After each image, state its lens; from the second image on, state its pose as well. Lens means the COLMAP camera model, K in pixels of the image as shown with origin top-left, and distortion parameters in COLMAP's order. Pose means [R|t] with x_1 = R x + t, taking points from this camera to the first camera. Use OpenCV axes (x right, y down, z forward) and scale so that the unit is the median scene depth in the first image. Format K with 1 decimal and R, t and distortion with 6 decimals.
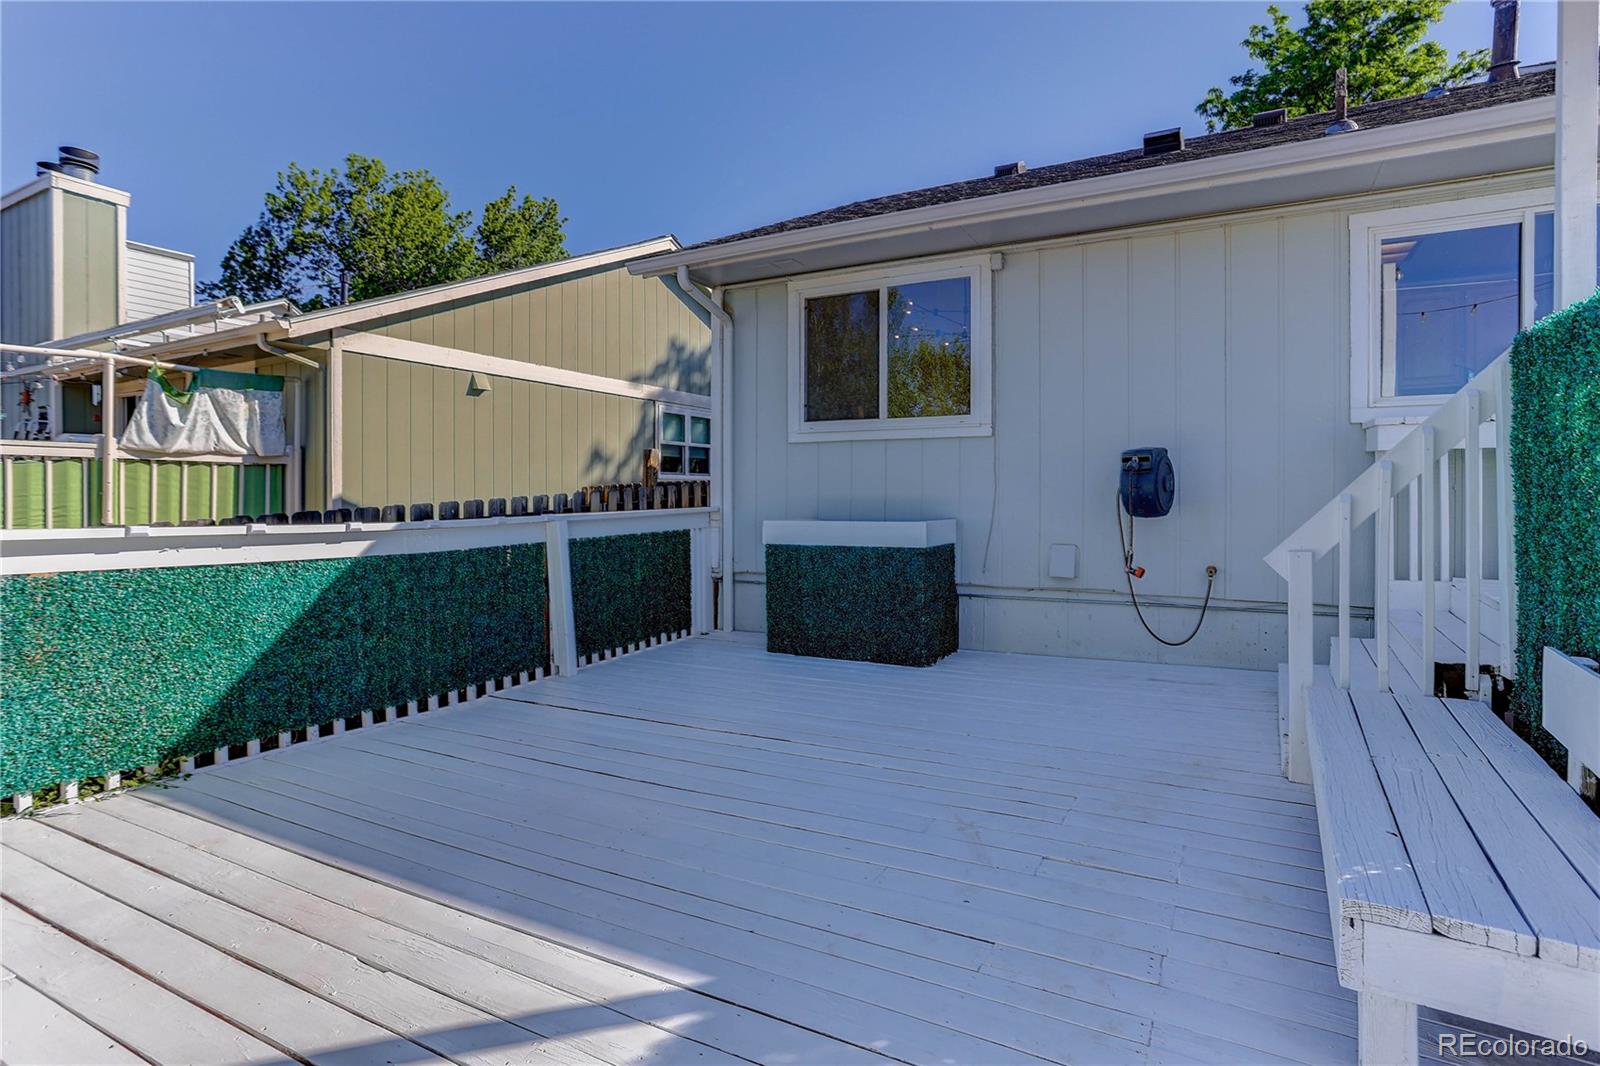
lens RADIAL K [[827.2, 0, 831.4], [0, 827.2, 501.0], [0, 0, 1]] dist [-0.015442, -0.000506]
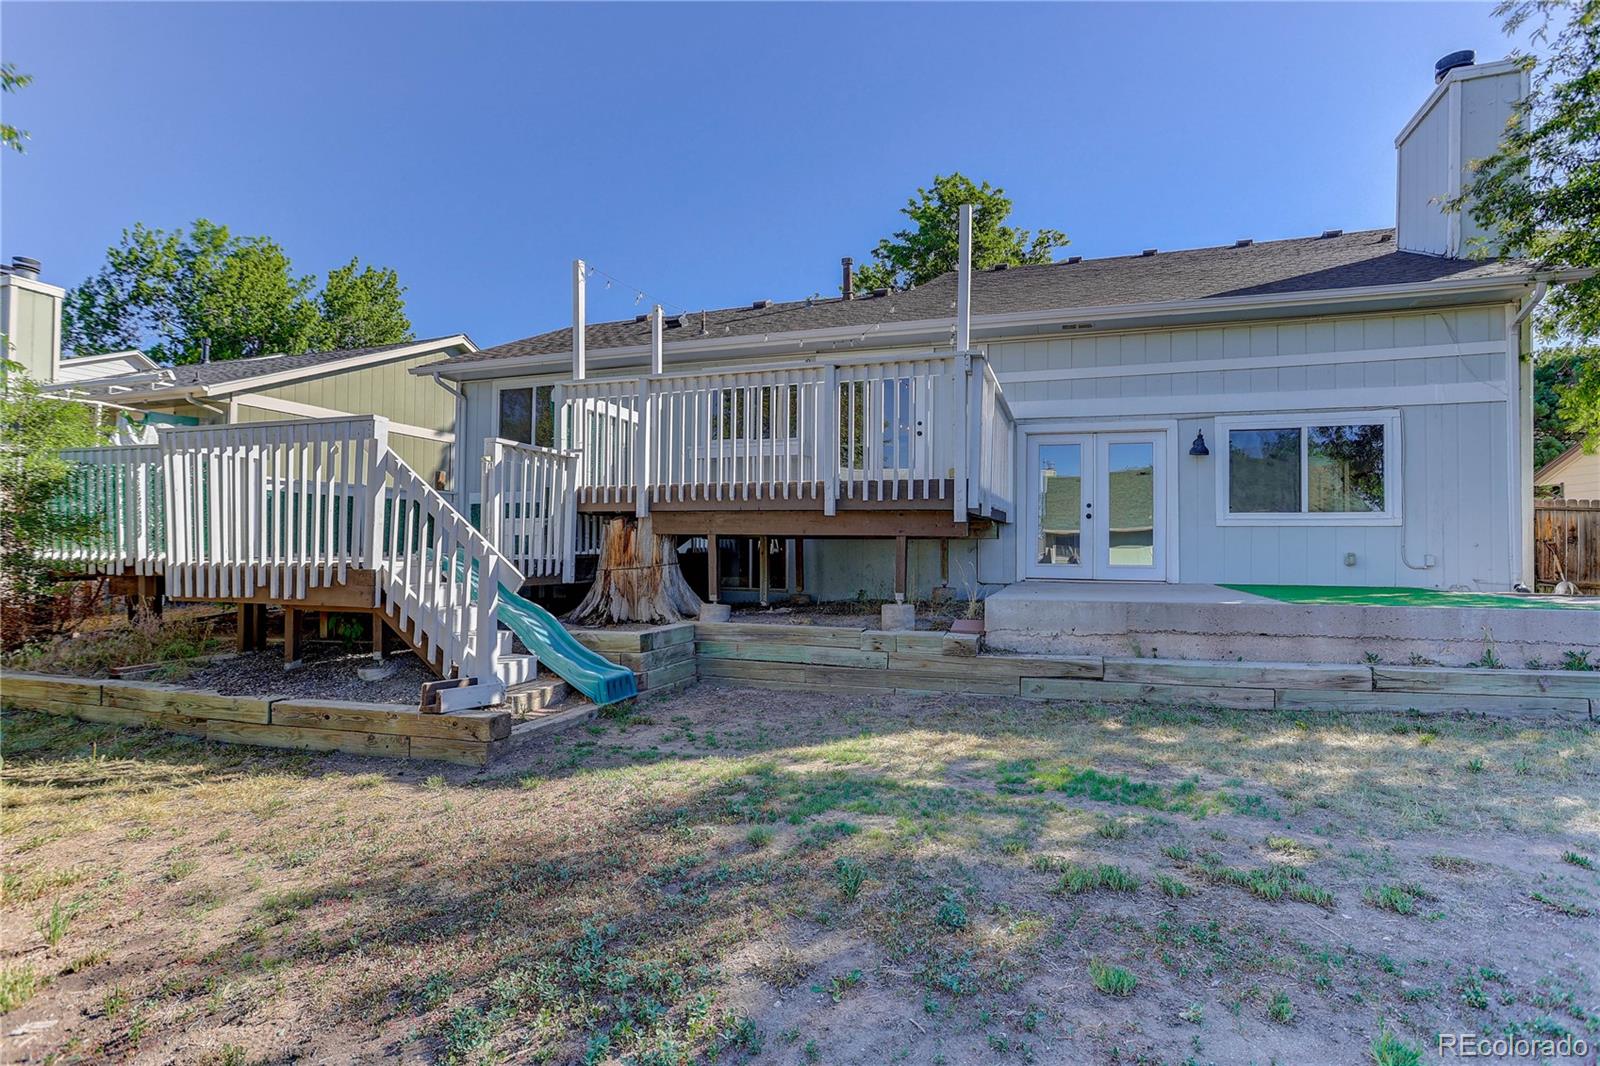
lens RADIAL K [[770.1, 0, 801.5], [0, 770.1, 539.8], [0, 0, 1]] dist [-0.001011, -0.000066]
pose [[0.987489, 0.010551, 0.157332, 0.060407], [-0.007627, 0.999787, -0.019179, 0.023196], [-0.157500, 0.017740, 0.987360, -0.145290]]
